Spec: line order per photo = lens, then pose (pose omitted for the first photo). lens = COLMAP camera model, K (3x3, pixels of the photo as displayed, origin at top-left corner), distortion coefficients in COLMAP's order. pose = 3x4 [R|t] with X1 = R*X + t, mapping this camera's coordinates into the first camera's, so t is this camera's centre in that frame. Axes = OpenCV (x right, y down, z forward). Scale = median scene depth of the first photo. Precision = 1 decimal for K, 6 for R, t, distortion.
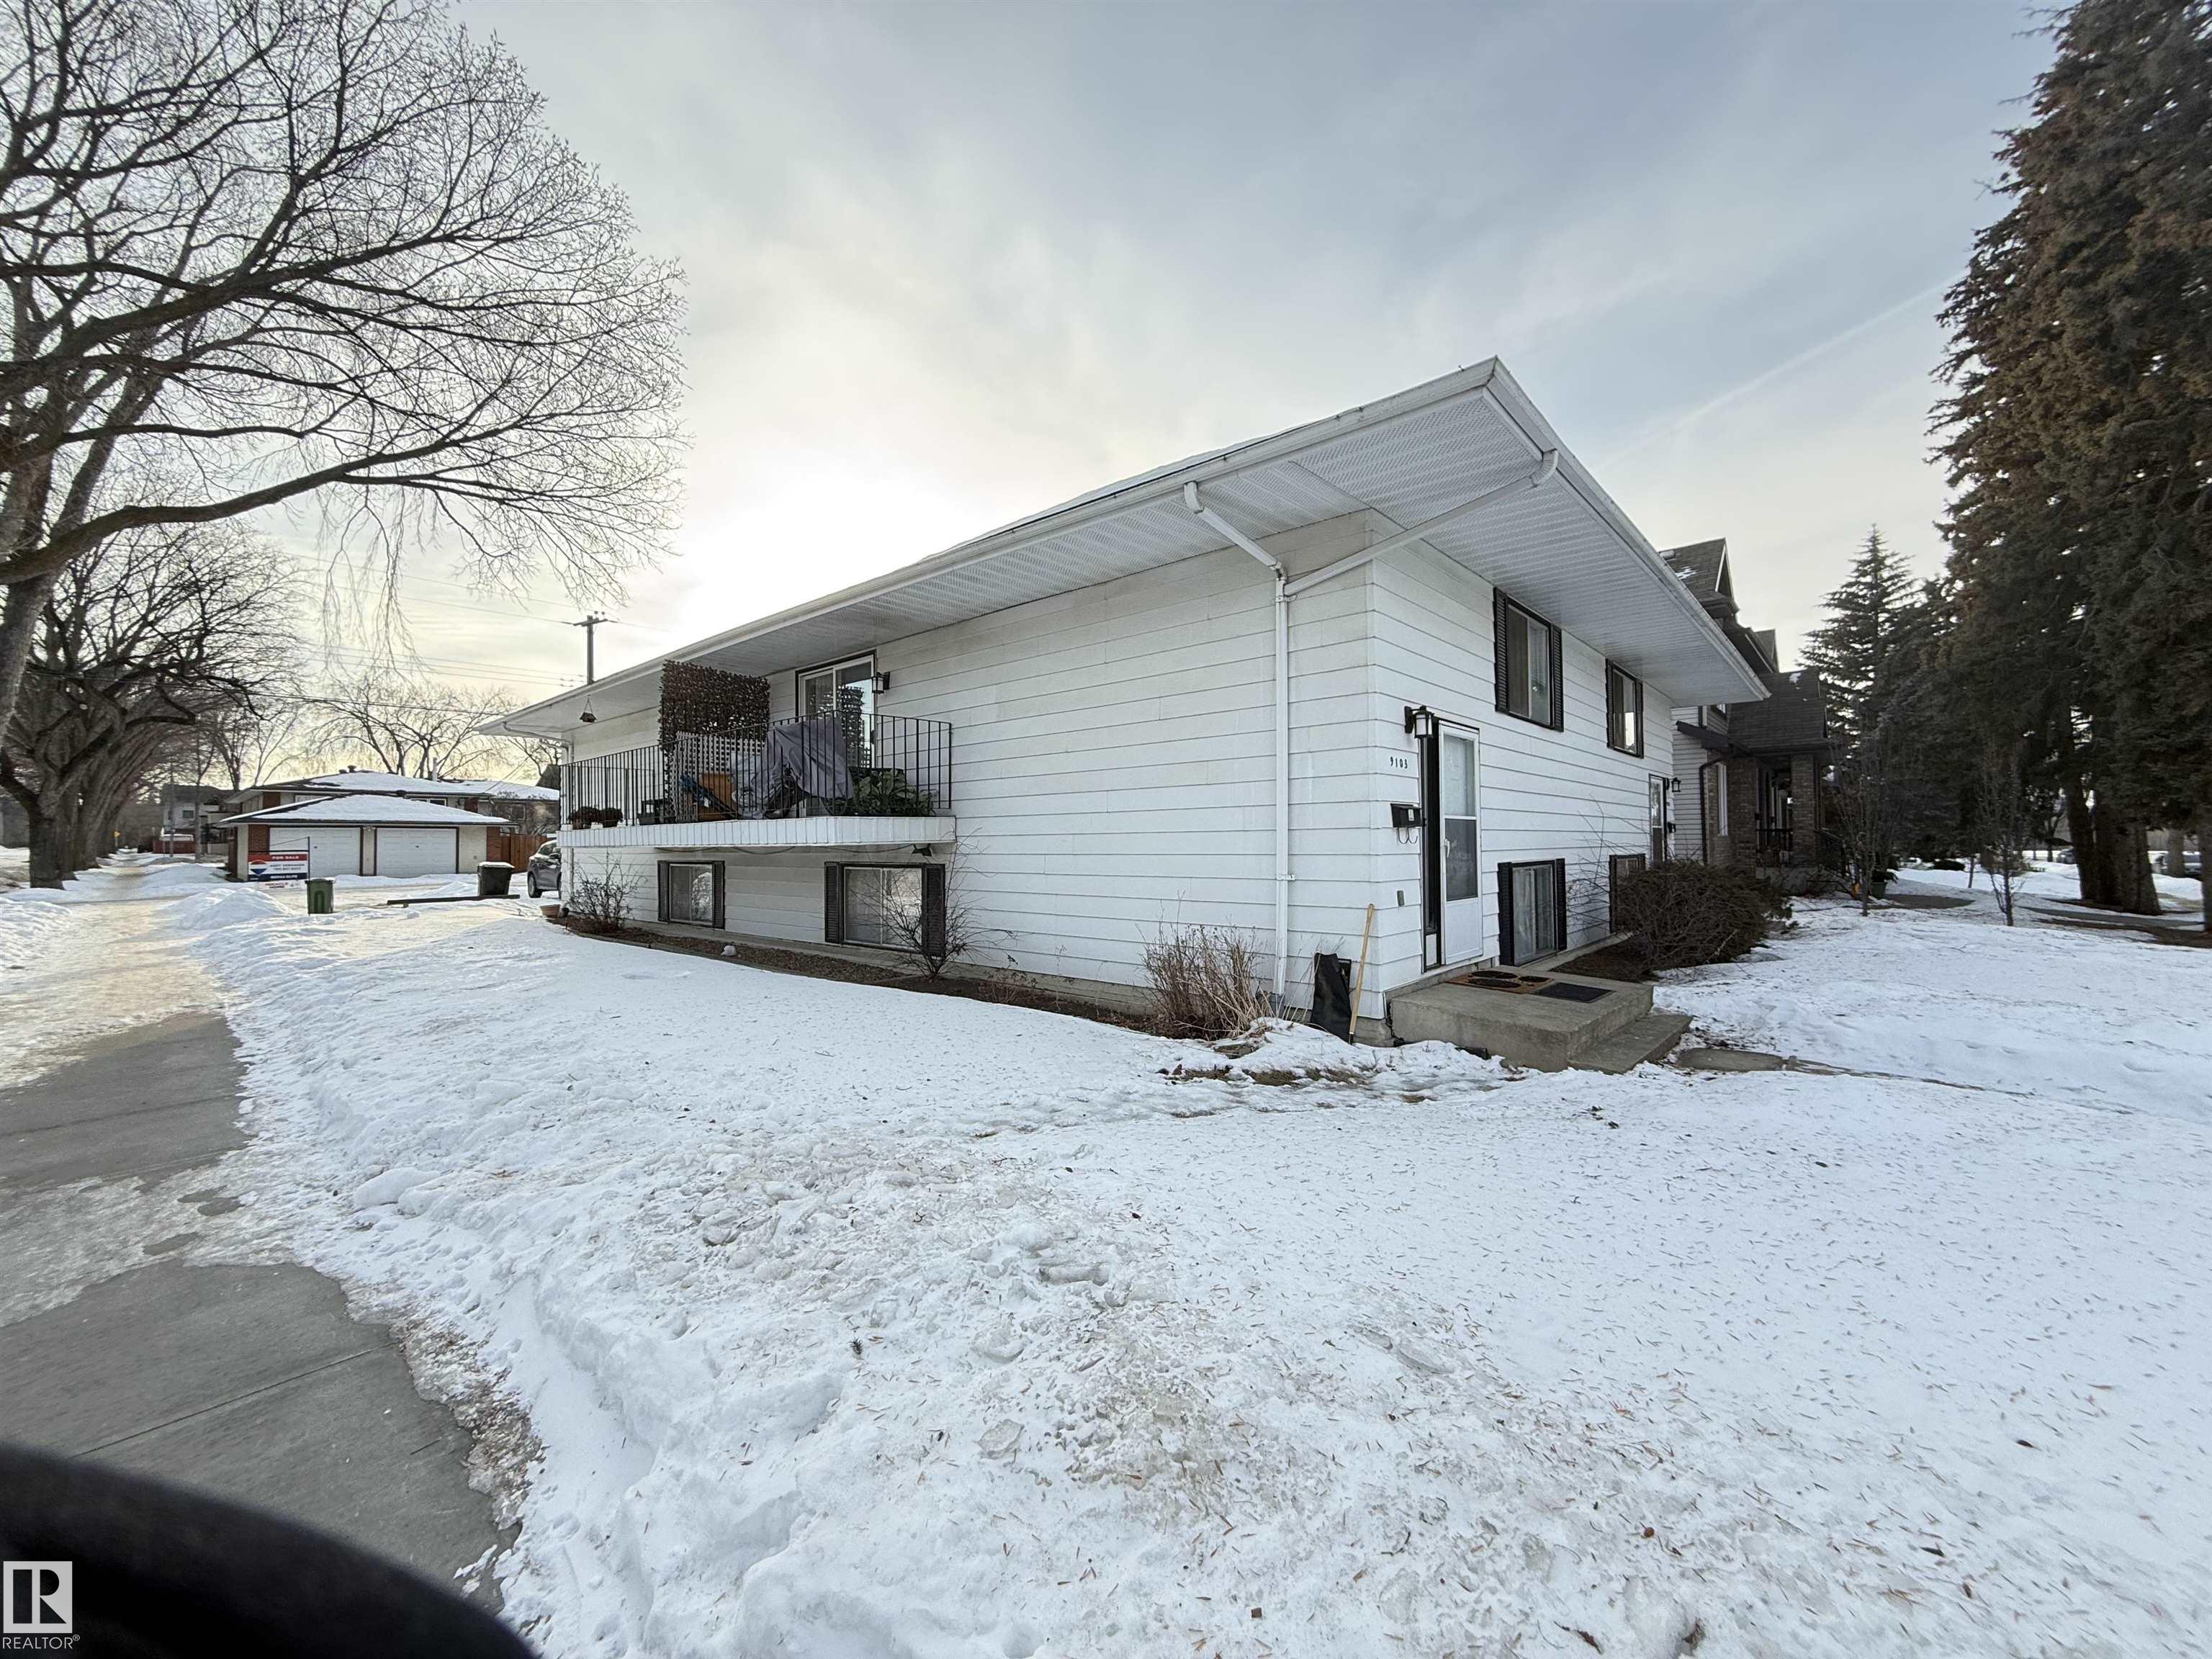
lens RADIAL K [[879.4, 0, 1098.3], [0, 879.4, 826.7], [0, 0, 1]] dist [-0.000024, 0.000154]
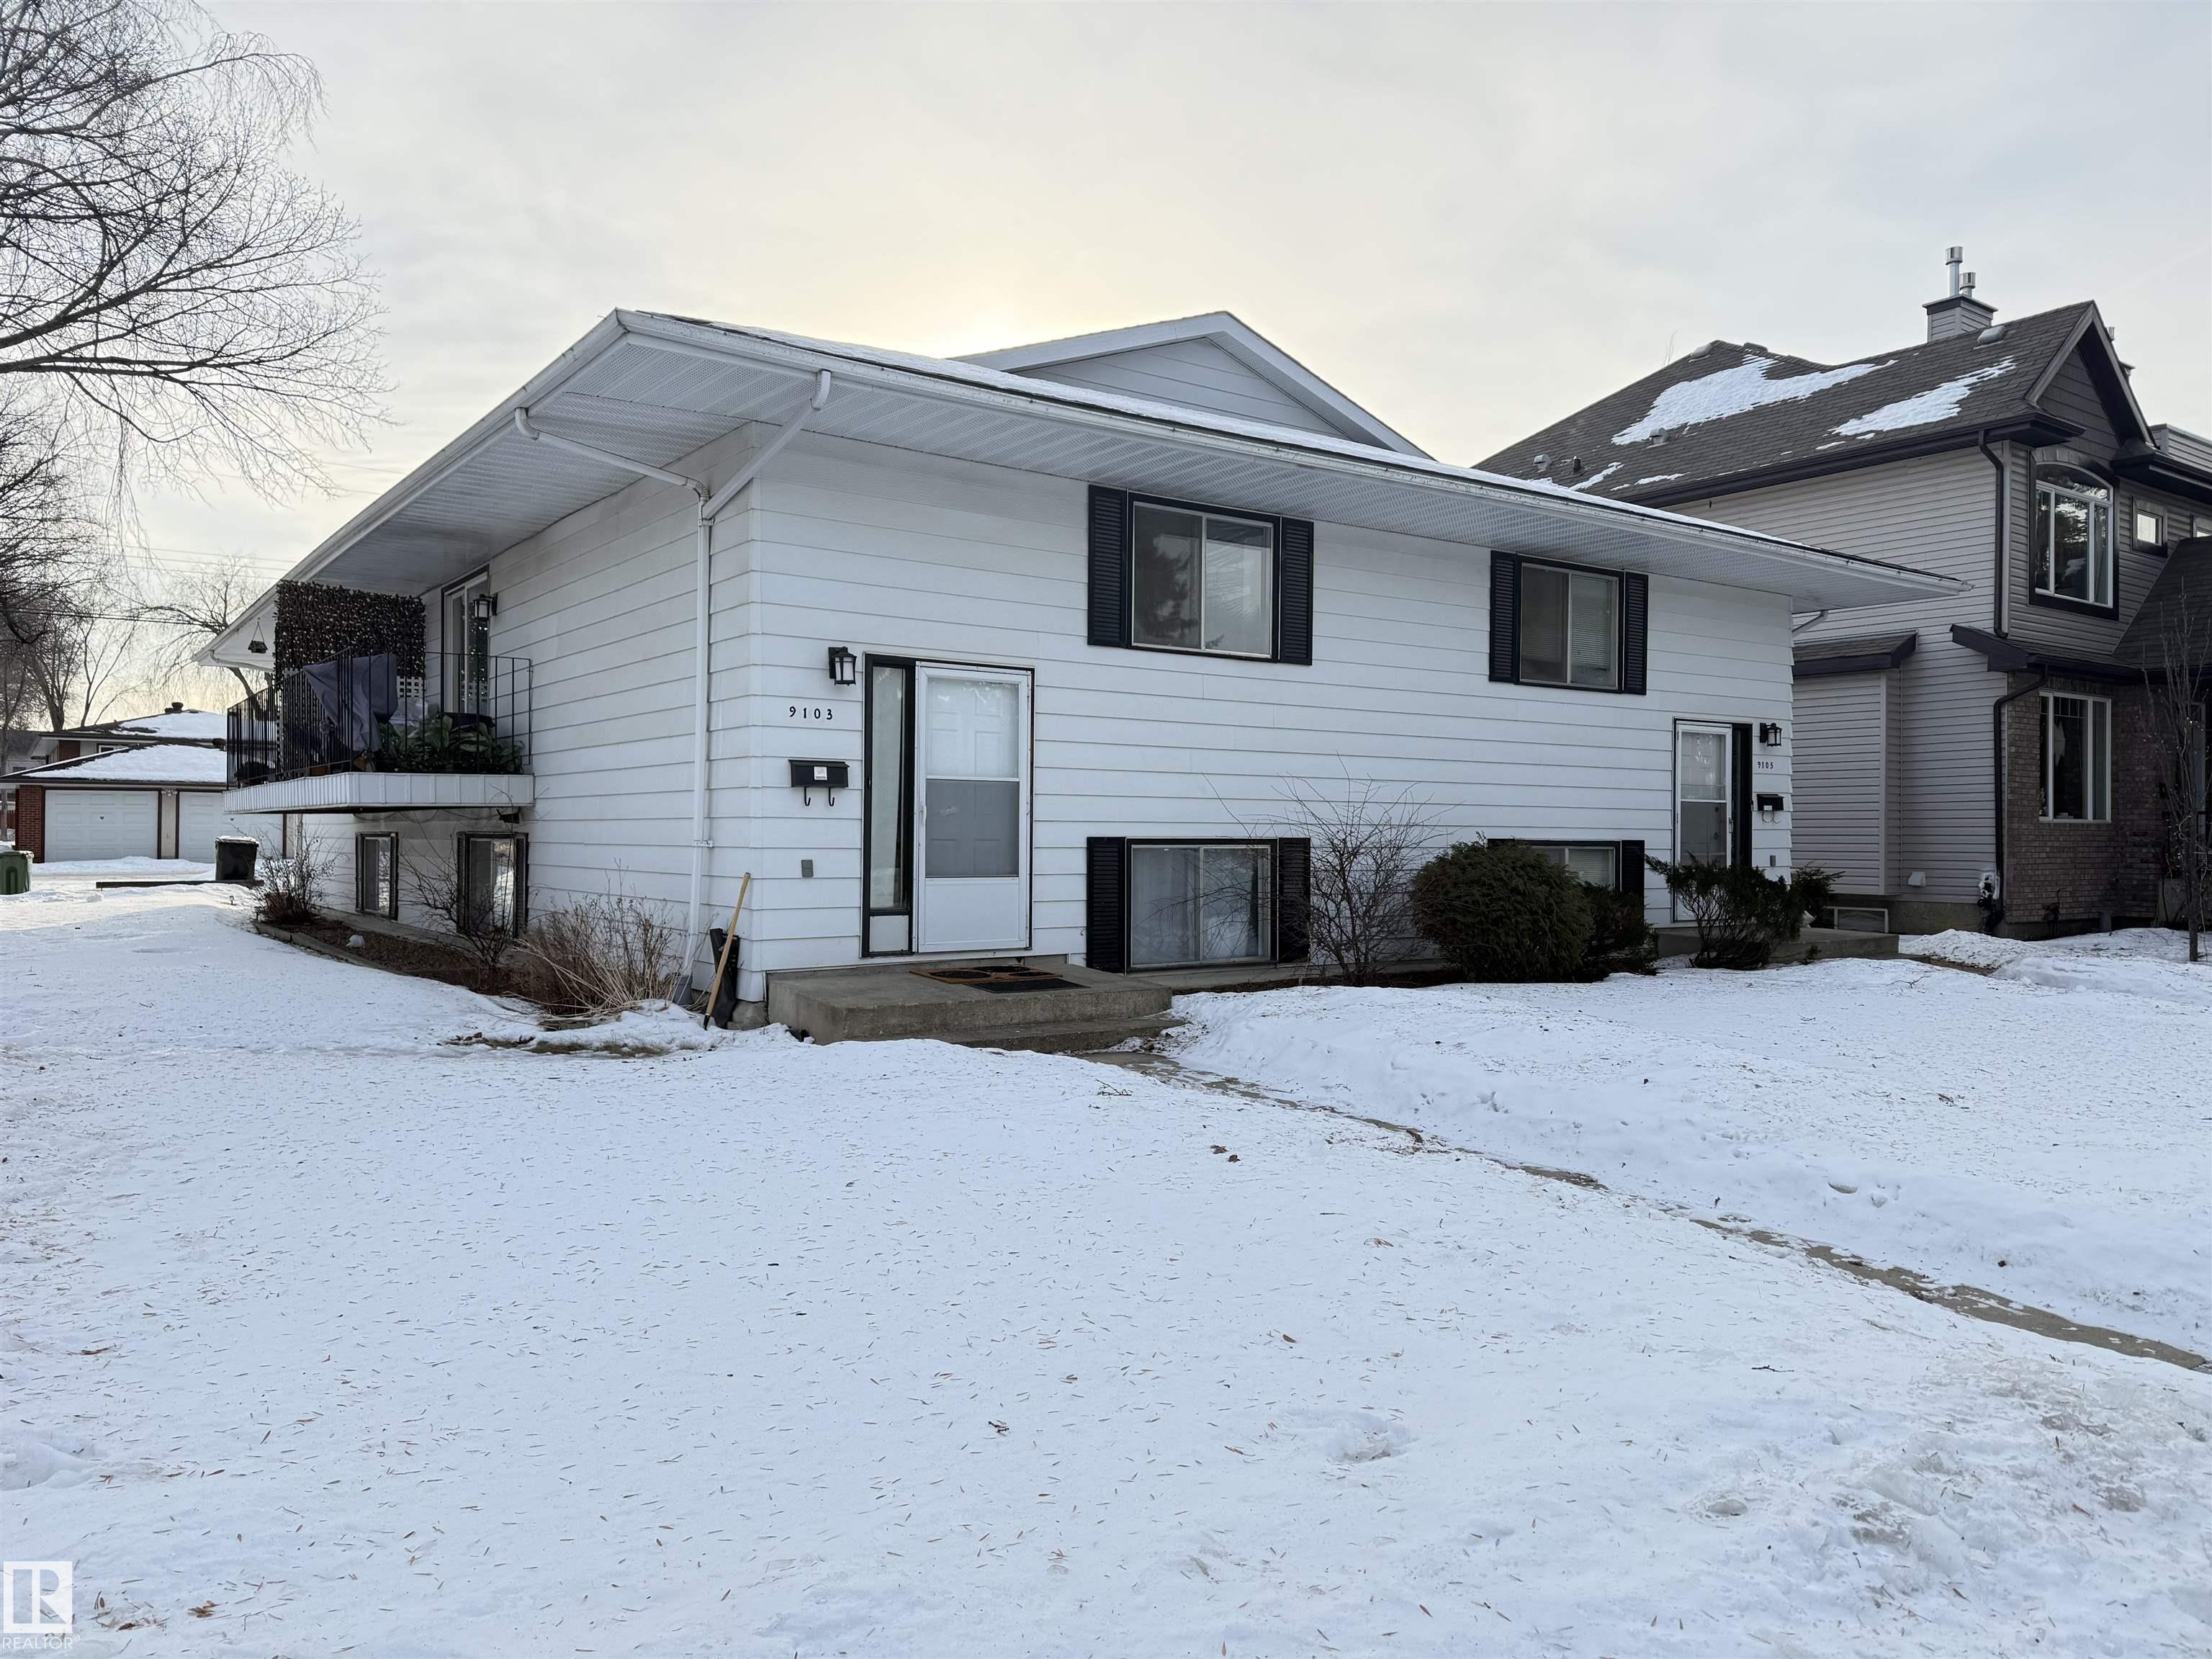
lens RADIAL K [[1525.0, 0, 1106.0], [0, 1525.0, 829.5], [0, 0, 1]] dist [0.100355, -0.123531]
pose [[0.978597, 0.013238, -0.205359, 0.640723], [-0.009751, 0.999791, 0.017983, 0.008564], [0.205554, -0.015596, 0.978522, -0.287156]]
